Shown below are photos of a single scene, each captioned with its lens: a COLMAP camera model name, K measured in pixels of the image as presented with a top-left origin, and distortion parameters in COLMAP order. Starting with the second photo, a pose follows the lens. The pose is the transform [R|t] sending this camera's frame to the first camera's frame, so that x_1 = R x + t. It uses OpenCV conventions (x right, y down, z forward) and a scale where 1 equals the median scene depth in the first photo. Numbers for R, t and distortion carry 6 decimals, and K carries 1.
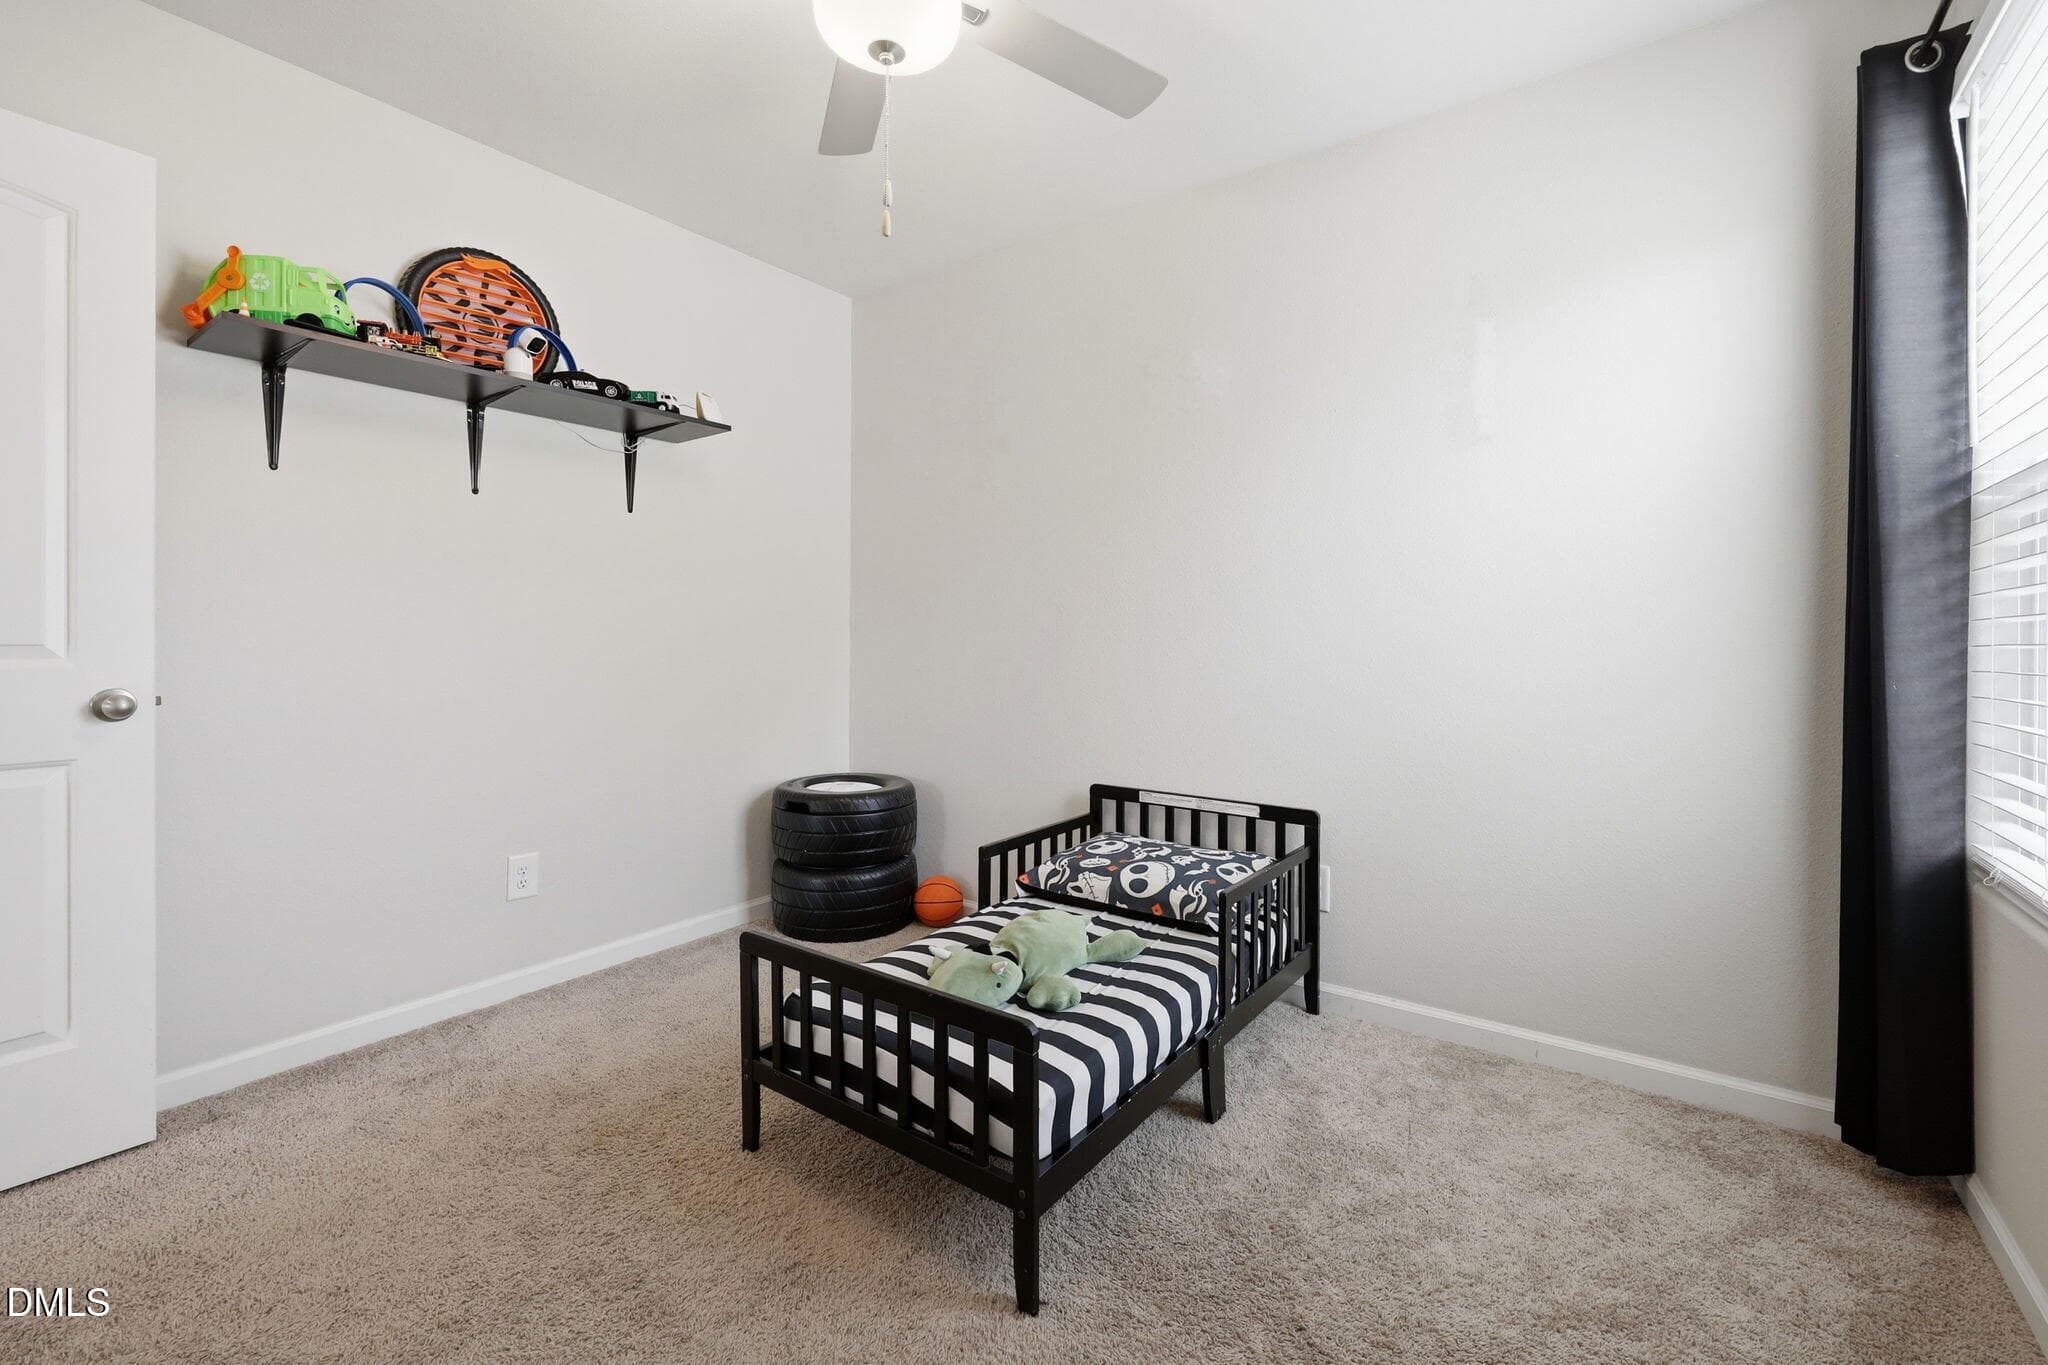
lens RADIAL K [[874.6, 0, 1062.8], [0, 874.6, 645.1], [0, 0, 1]] dist [0.002297, -0.000122]
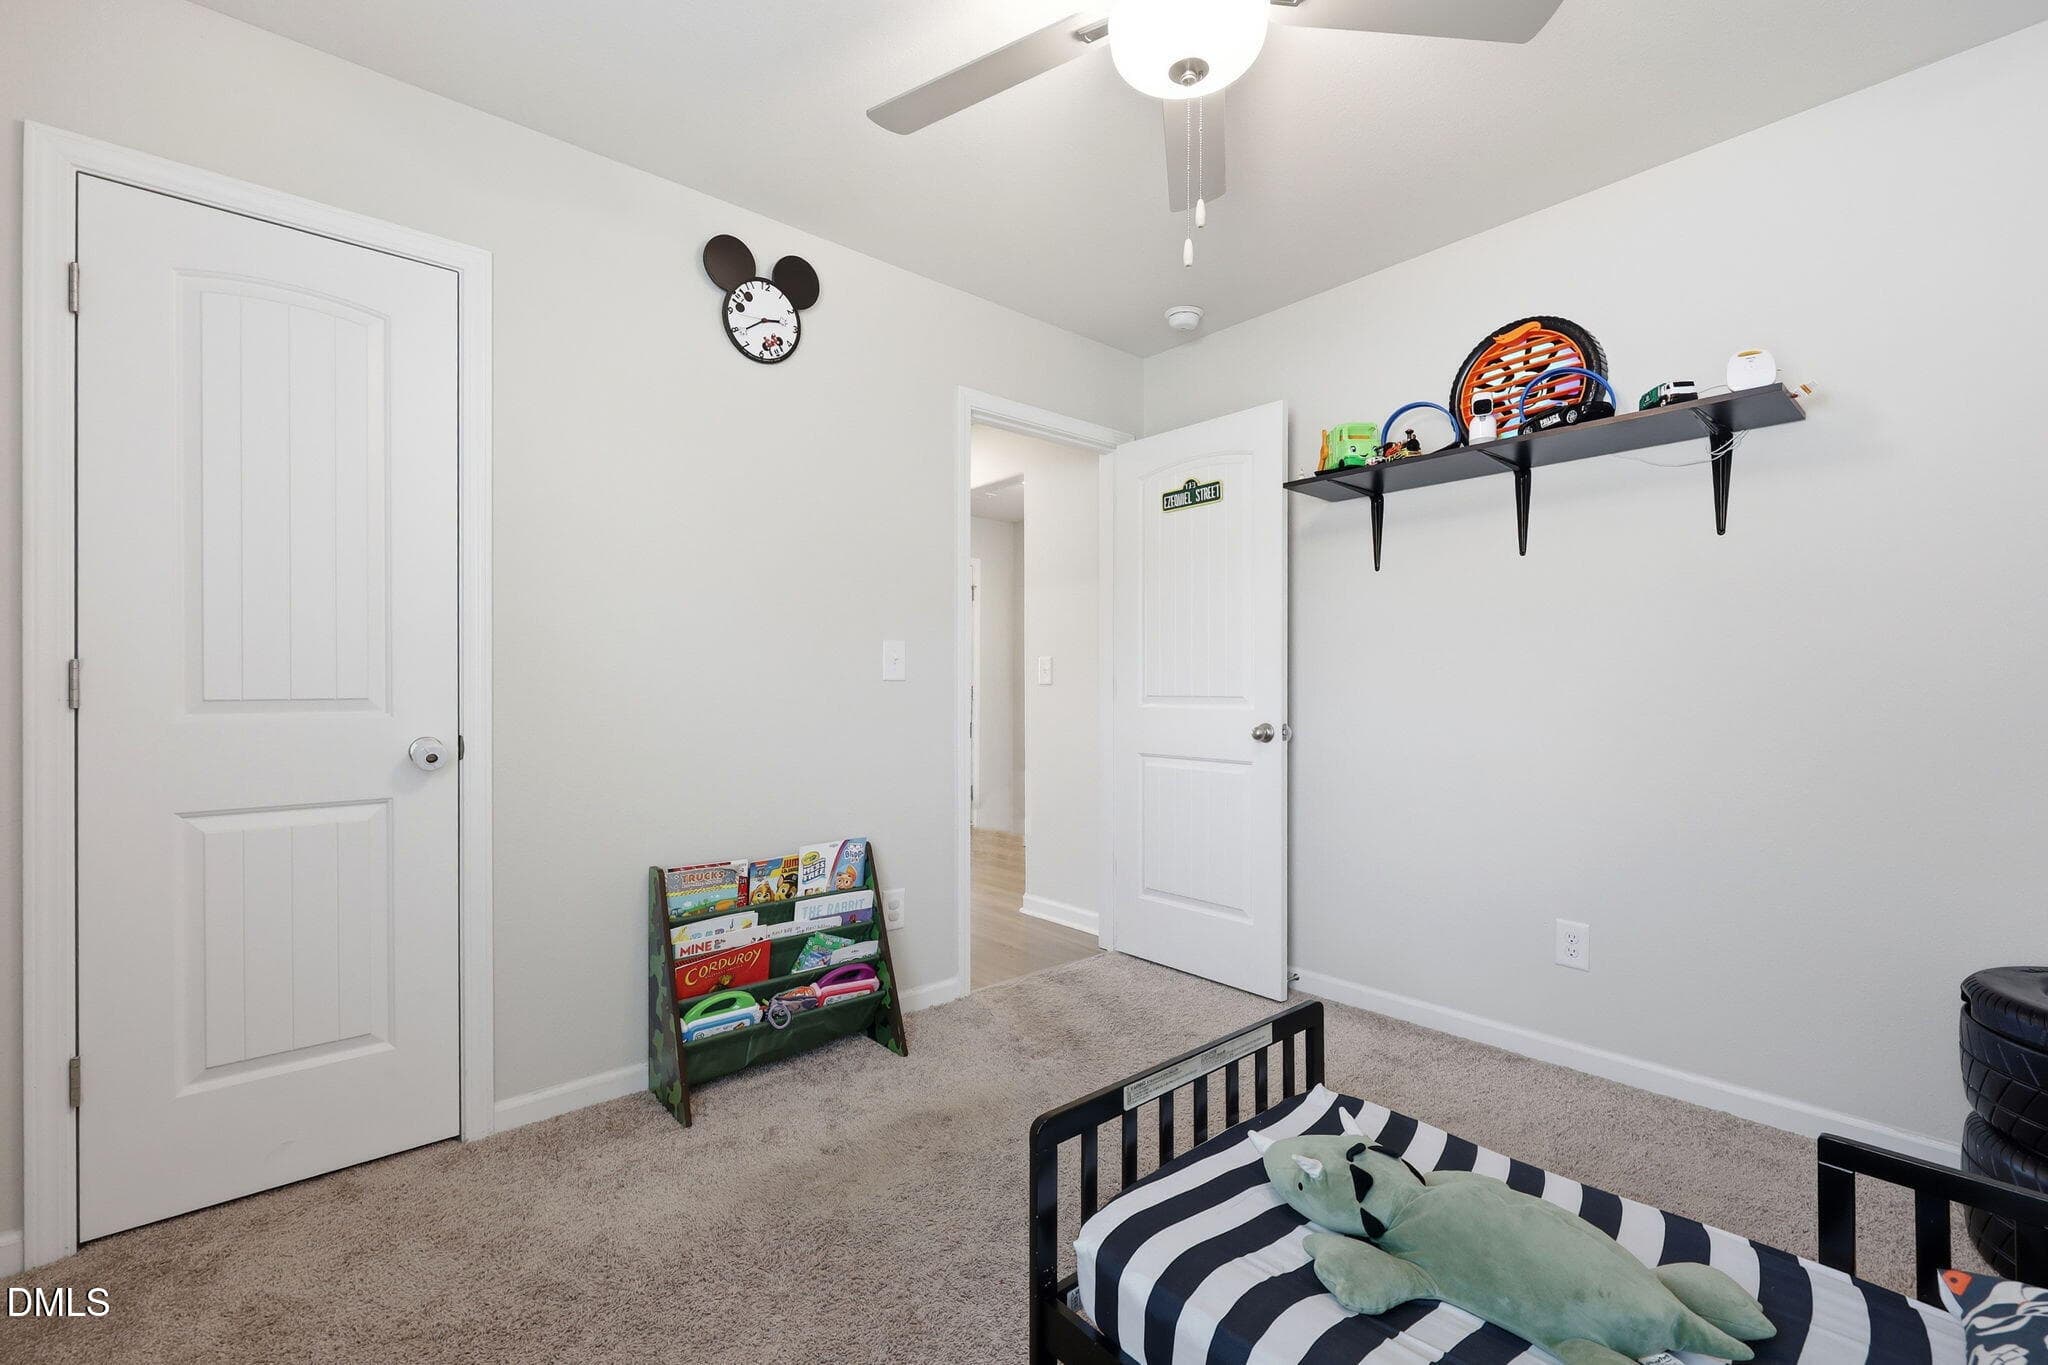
lens RADIAL K [[874.6, 0, 1030.3], [0, 874.6, 683.4], [0, 0, 1]] dist [0.002297, -0.000122]
pose [[-0.243897, -0.005329, -0.969786, 0.472628], [-0.011658, 0.999929, -0.002562, -0.011178], [0.969731, 0.010681, -0.243942, 0.685113]]
